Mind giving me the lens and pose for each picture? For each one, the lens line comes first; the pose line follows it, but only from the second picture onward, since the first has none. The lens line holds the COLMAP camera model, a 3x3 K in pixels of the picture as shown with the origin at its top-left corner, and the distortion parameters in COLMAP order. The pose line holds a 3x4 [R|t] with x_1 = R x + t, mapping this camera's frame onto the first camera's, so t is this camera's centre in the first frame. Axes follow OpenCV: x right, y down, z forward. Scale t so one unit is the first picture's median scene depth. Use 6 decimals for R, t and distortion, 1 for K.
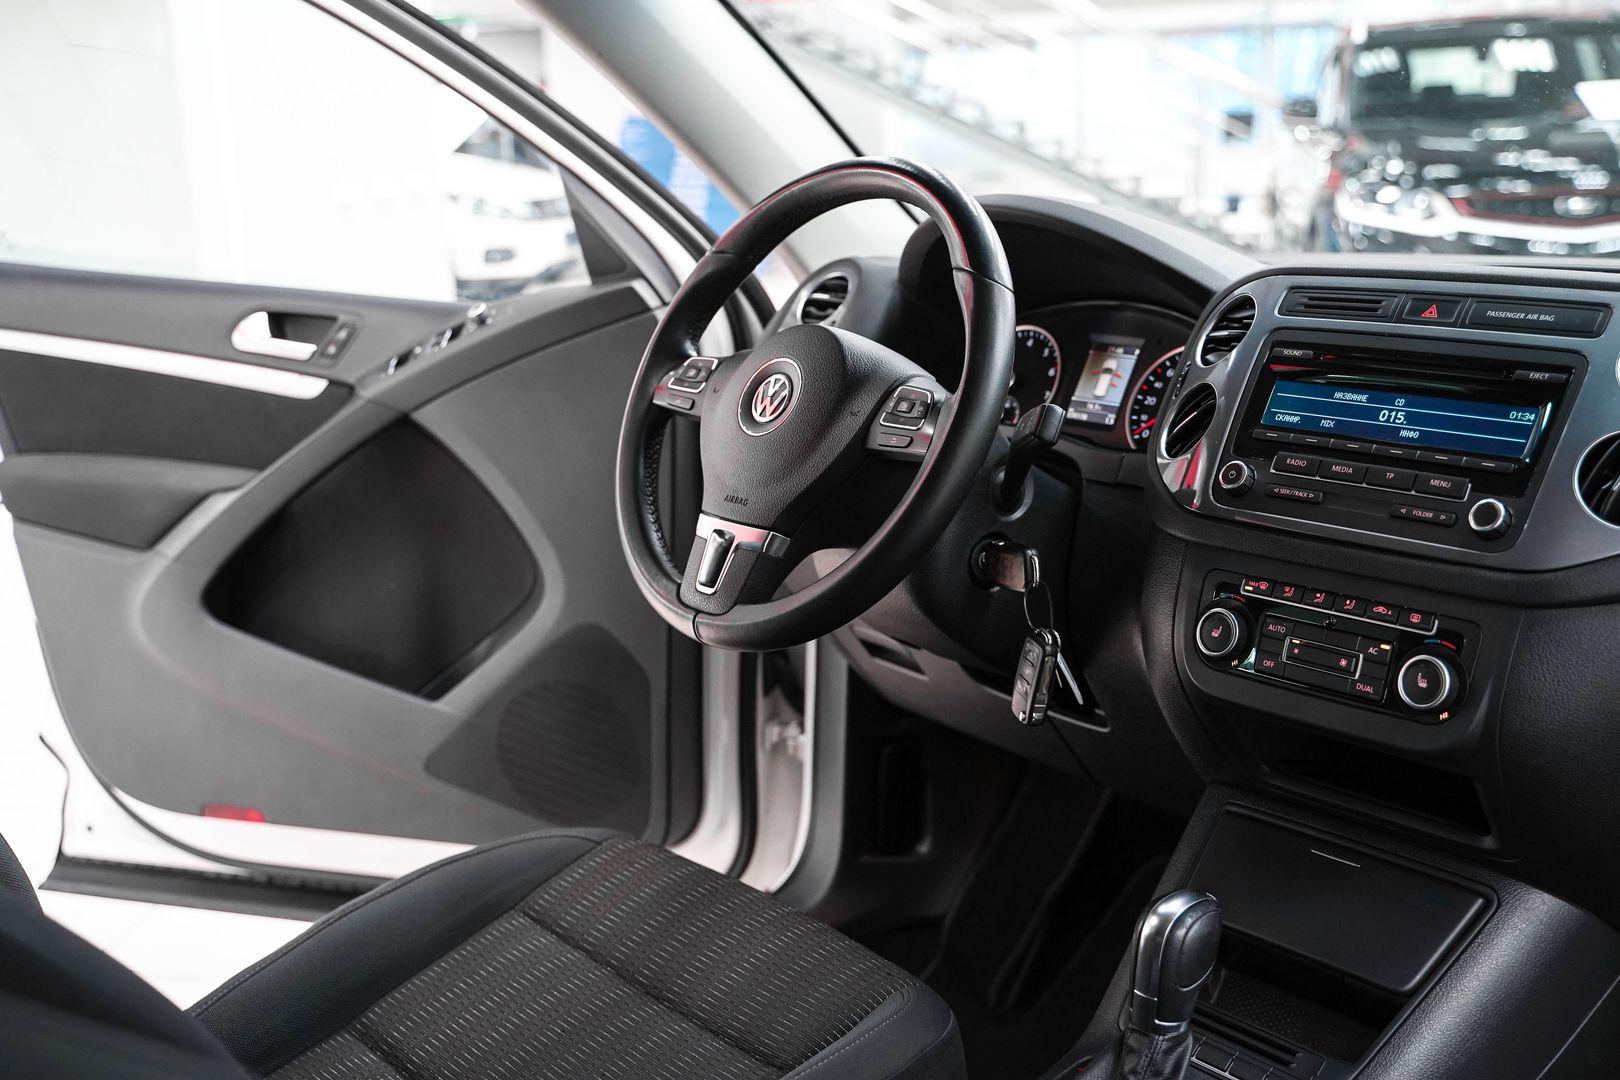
lens RADIAL K [[1750.2, 0, 797.2], [0, 1750.2, 516.9], [0, 0, 1]] dist [-0.013497, 0.000000]
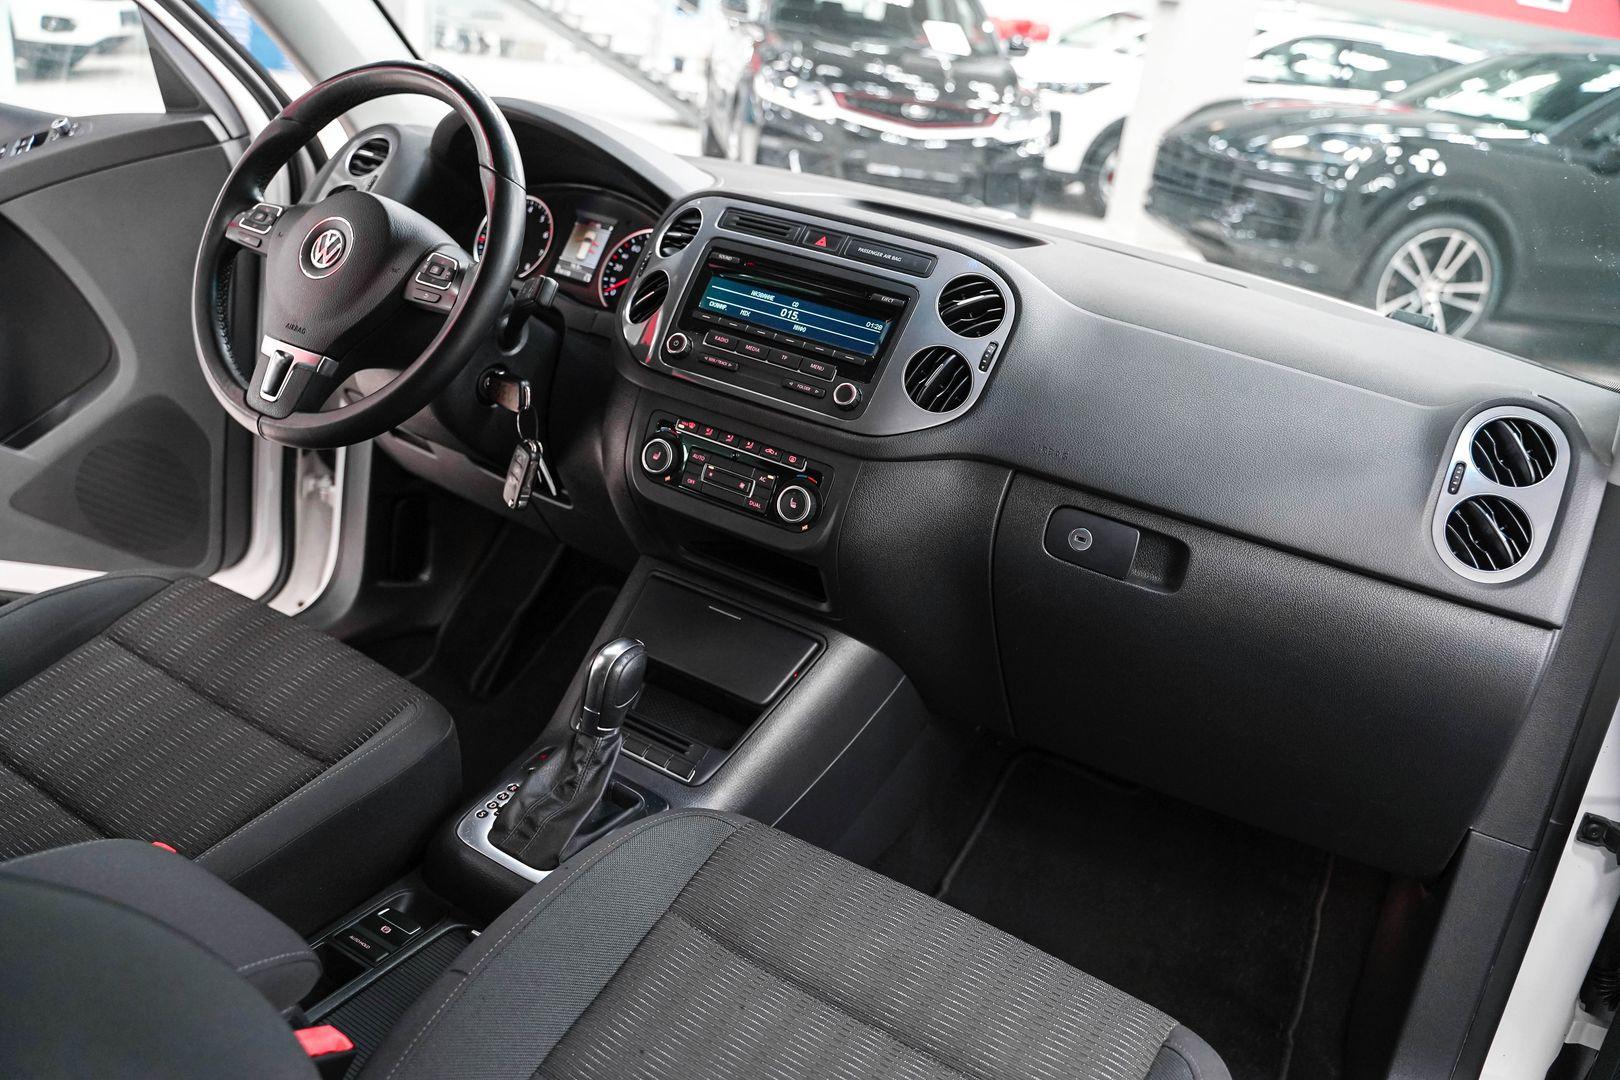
lens RADIAL K [[1320.0, 0, 805.5], [0, 1320.0, 542.9], [0, 0, 1]] dist [-0.114387, 0.090328]
pose [[0.933842, 0.025084, 0.356804, -0.020562], [-0.092476, 0.980554, 0.173097, -0.052388], [-0.345523, -0.194641, 0.918002, -0.019021]]
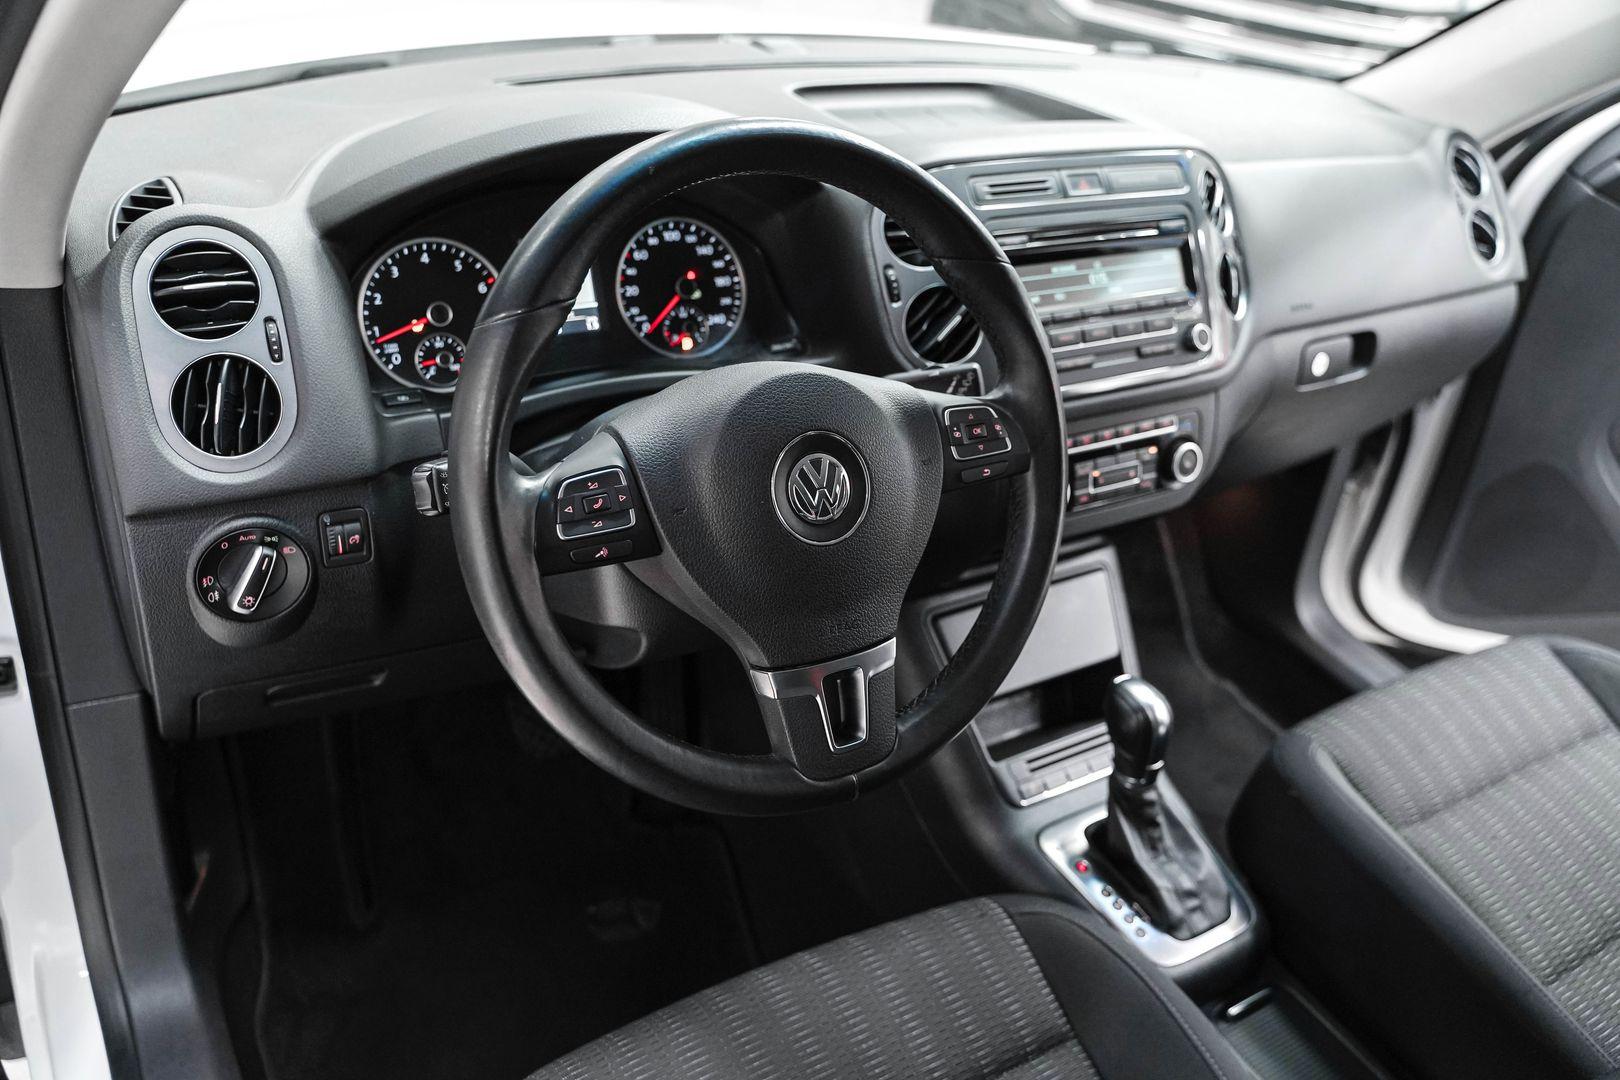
lens RADIAL K [[1320.0, 0, 812.3], [0, 1320.0, 541.2], [0, 0, 1]] dist [-0.114387, 0.090328]
pose [[0.148236, -0.496287, 0.855410, -0.495732], [0.096938, 0.868092, 0.486846, -0.314123], [-0.984190, 0.010753, 0.176791, 0.884618]]
